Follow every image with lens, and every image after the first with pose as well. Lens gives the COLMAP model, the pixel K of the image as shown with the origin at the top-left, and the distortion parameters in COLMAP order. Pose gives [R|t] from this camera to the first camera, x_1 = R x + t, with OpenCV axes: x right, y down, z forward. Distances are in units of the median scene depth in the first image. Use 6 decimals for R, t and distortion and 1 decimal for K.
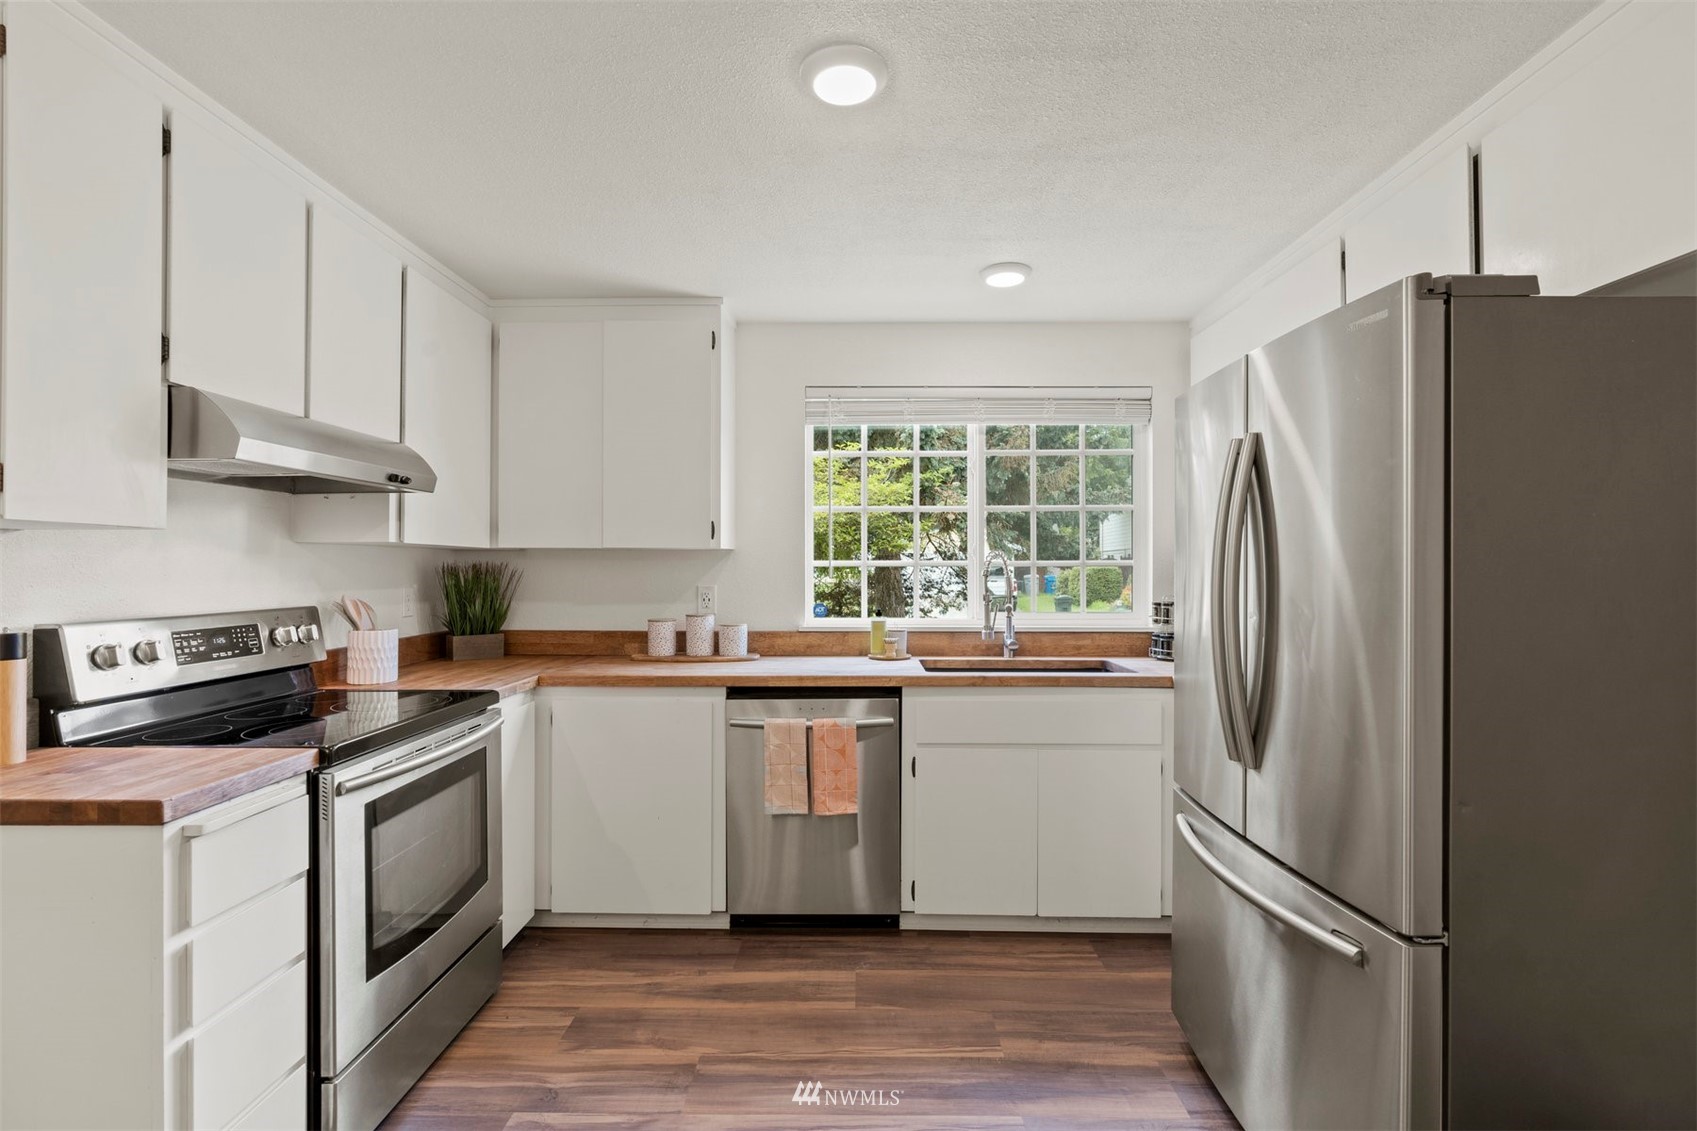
lens RADIAL K [[778.7, 0, 845.8], [0, 778.7, 569.2], [0, 0, 1]] dist [-0.001758, 0.000899]
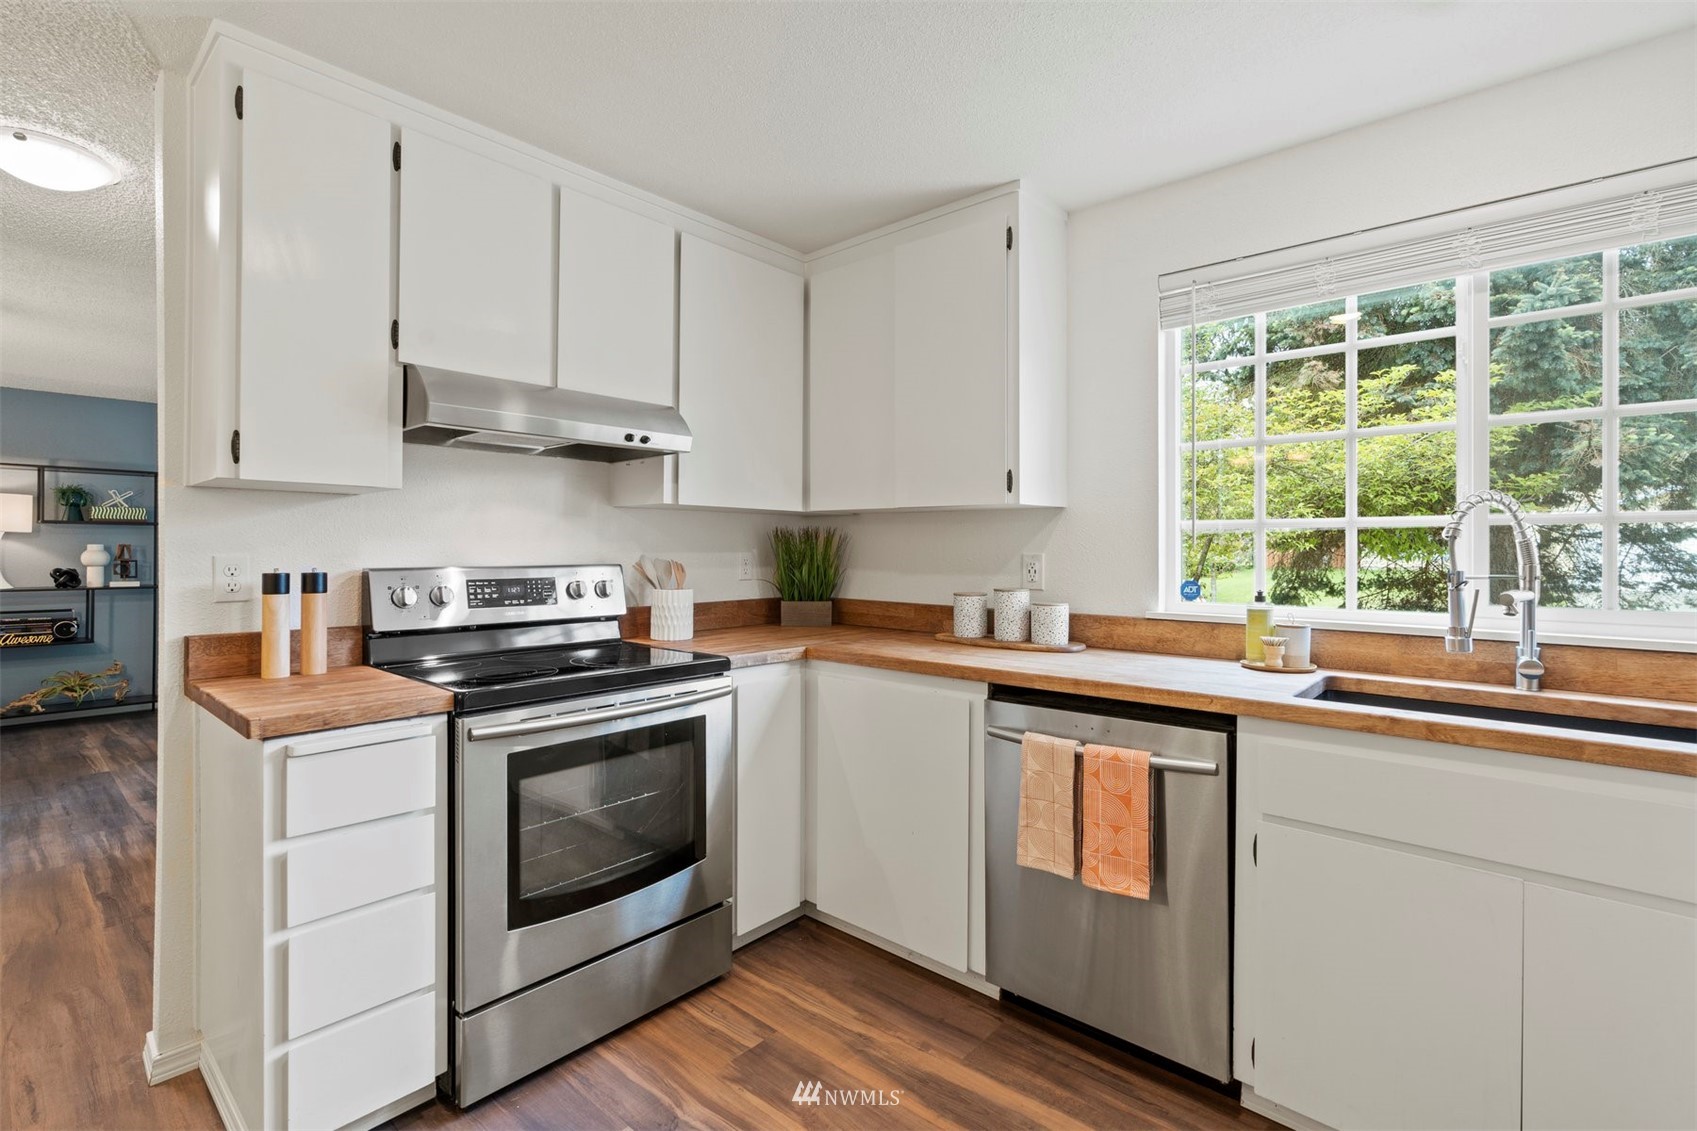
lens RADIAL K [[778.7, 0, 852.6], [0, 778.7, 550.9], [0, 0, 1]] dist [-0.001758, 0.000899]
pose [[0.759770, 0.005298, -0.650171, 0.248627], [-0.006036, 0.999981, 0.001095, 0.022885], [0.650164, 0.003092, 0.759787, 0.345075]]
